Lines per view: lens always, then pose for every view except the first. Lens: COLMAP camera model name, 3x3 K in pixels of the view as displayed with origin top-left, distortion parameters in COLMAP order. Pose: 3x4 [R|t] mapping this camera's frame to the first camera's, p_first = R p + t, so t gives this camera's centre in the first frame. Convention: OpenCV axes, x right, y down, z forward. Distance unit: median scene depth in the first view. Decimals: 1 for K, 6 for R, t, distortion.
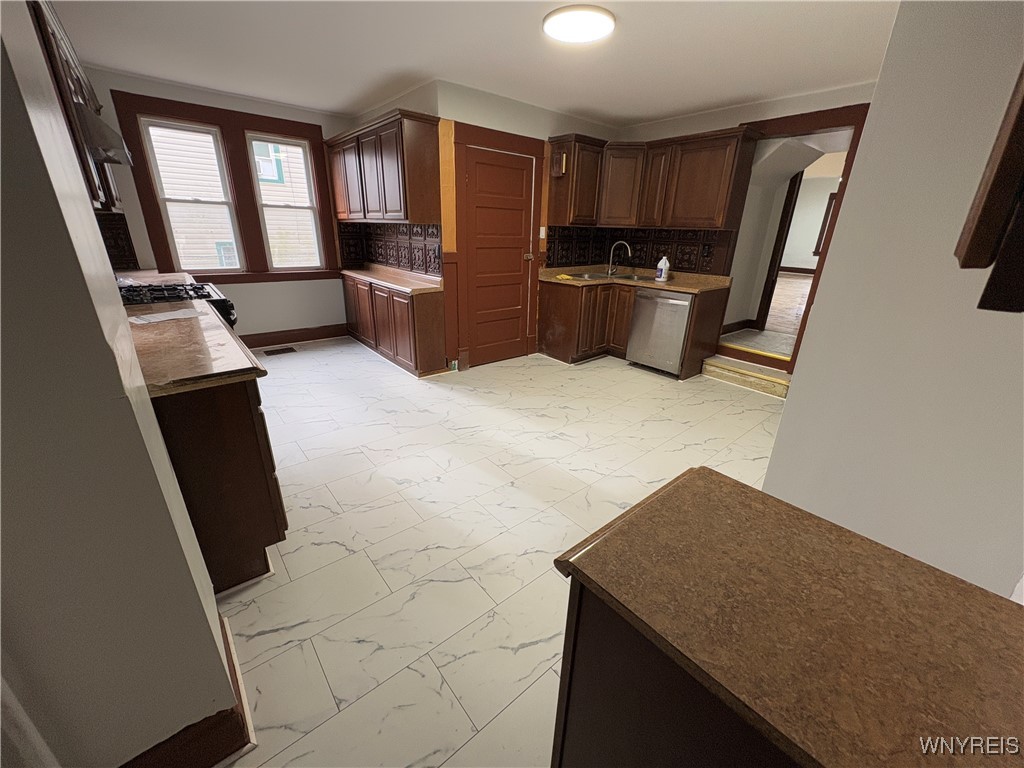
lens RADIAL K [[407.0, 0, 507.5], [0, 407.0, 382.5], [0, 0, 1]] dist [0.001121, 0.000197]
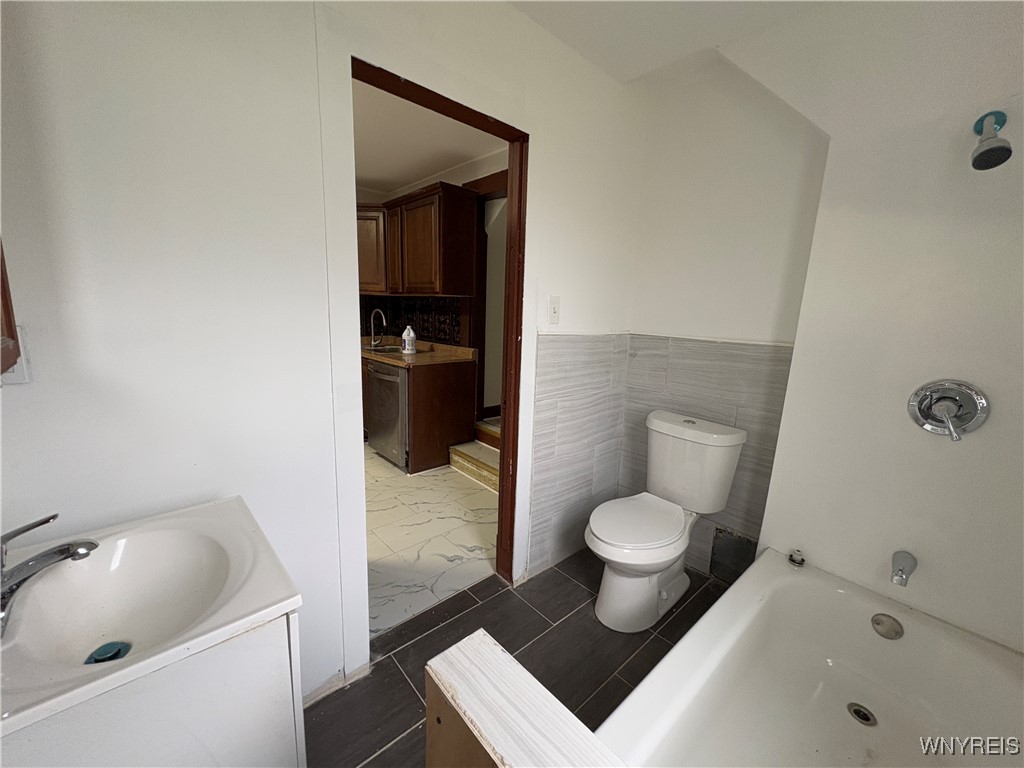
lens RADIAL K [[407.0, 0, 516.1], [0, 407.0, 381.5], [0, 0, 1]] dist [0.001121, 0.000197]
pose [[0.997907, 0.005051, 0.064474, 0.553916], [0.007168, 0.982164, -0.187889, -0.030492], [-0.064273, 0.187958, 0.980072, 0.165793]]
